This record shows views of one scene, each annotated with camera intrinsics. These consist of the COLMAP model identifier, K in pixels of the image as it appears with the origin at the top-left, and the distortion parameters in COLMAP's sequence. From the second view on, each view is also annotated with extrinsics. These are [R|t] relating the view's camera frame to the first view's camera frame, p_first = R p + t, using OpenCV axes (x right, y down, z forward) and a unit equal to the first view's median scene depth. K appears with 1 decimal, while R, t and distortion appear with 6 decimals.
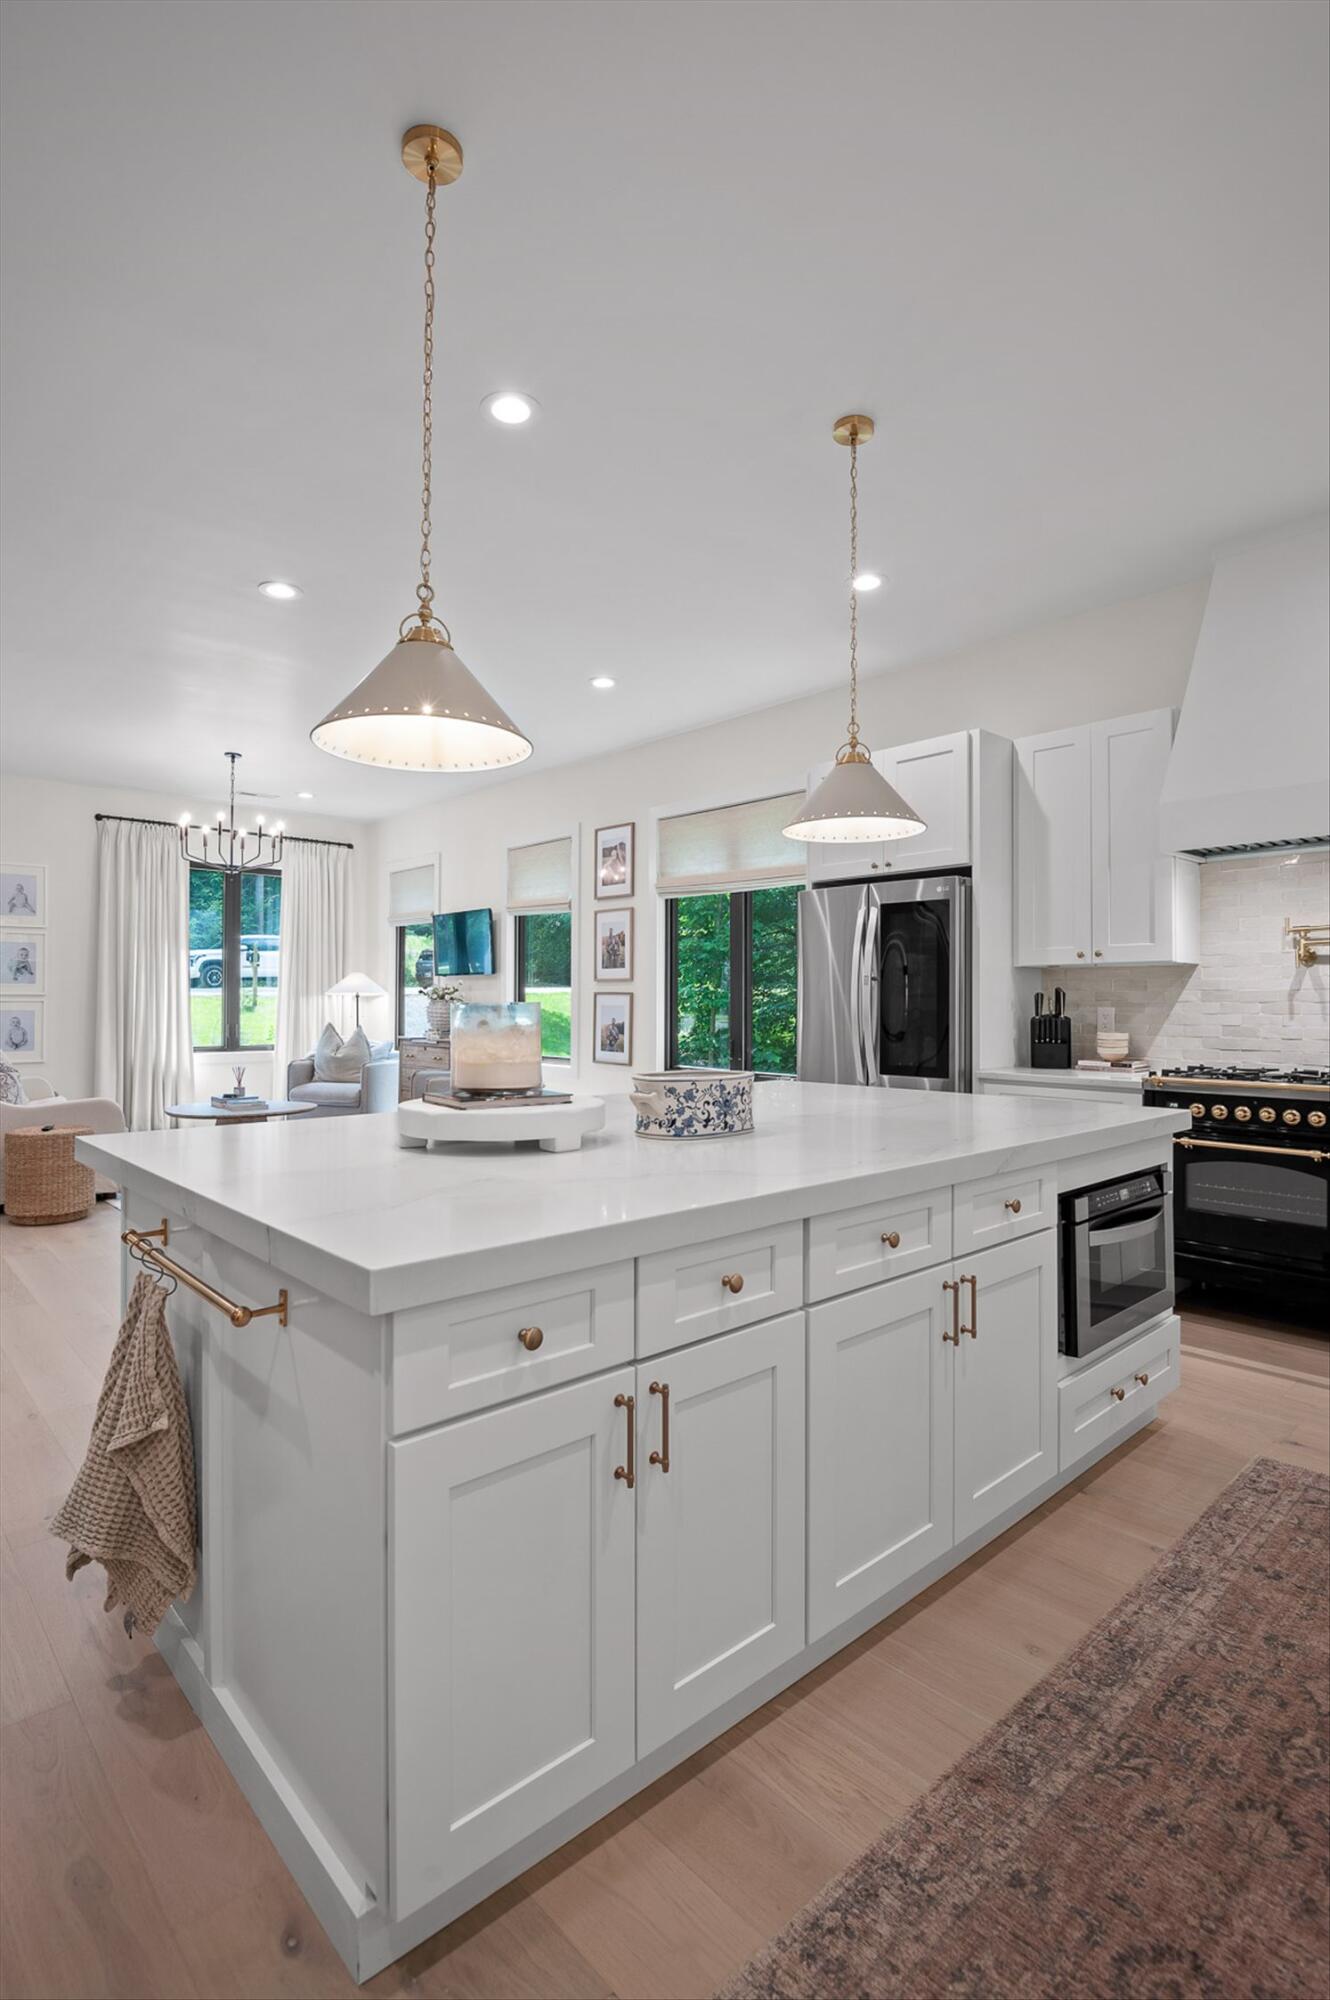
lens RADIAL K [[967.1, 0, 661.5], [0, 967.1, 994.9], [0, 0, 1]] dist [-0.001250, -0.000040]
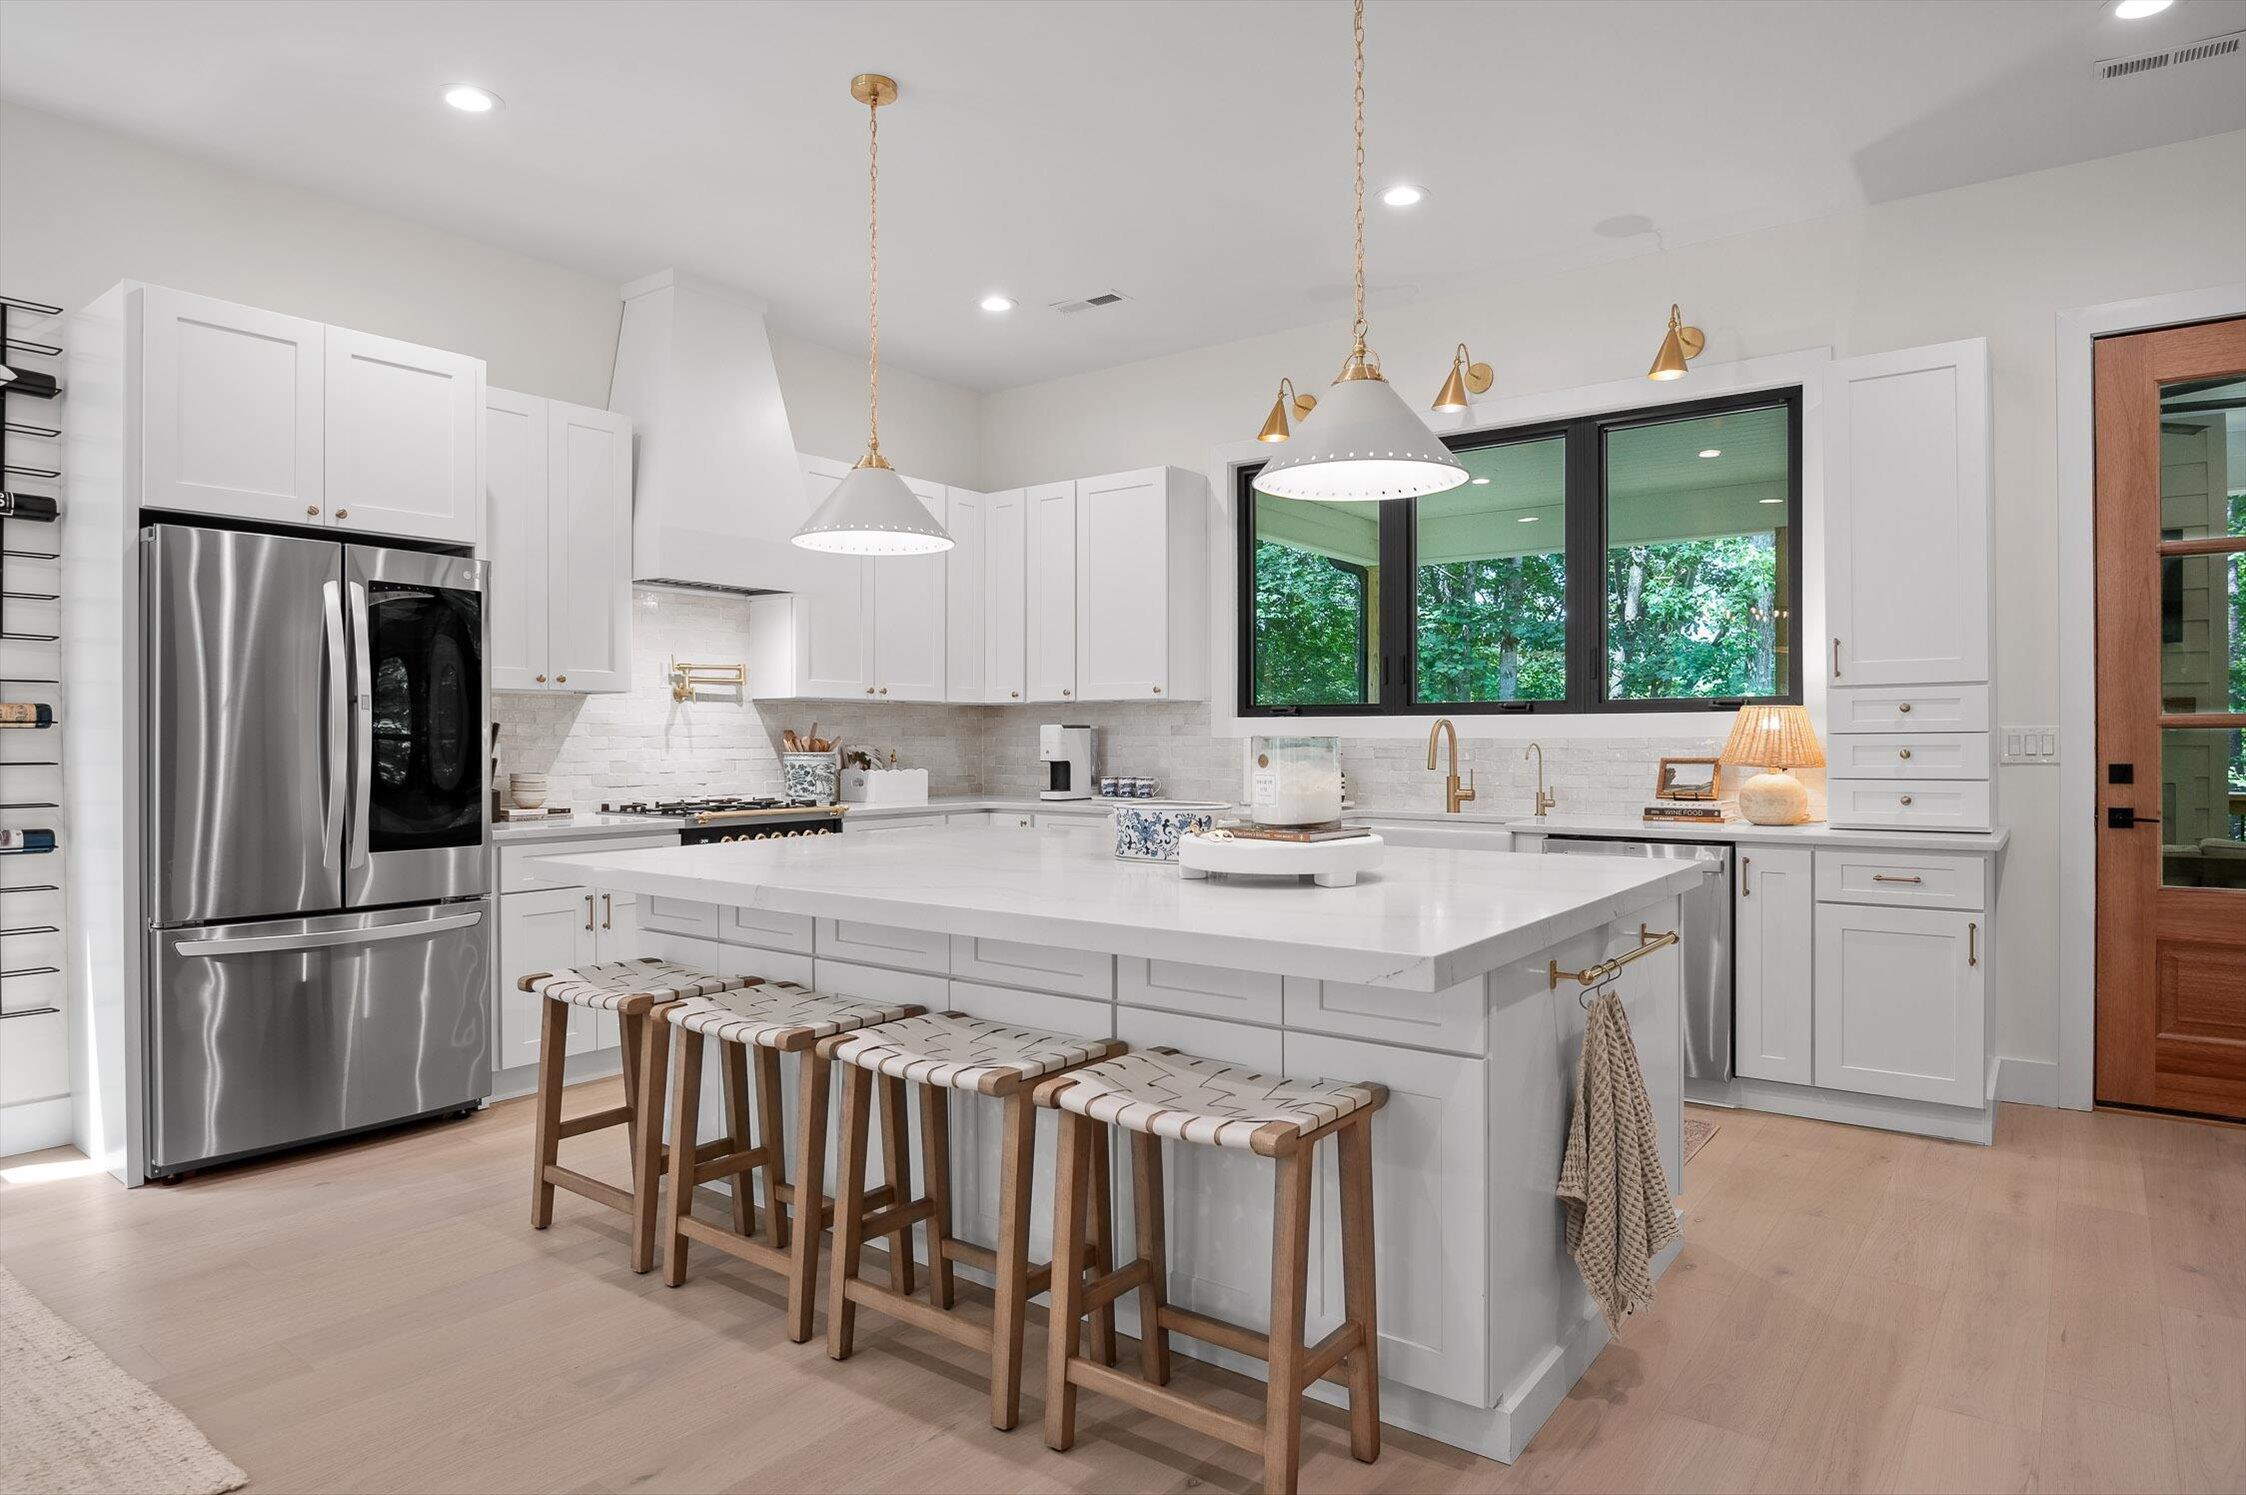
lens RADIAL K [[1311.8, 0, 1121.4], [0, 1311.8, 739.9], [0, 0, 1]] dist [-0.008244, -0.000635]
pose [[-0.187905, -0.000811, 0.982187, -0.809998], [-0.003441, 0.999994, 0.000167, 0.009197], [-0.982181, -0.003348, -0.187906, 0.791573]]
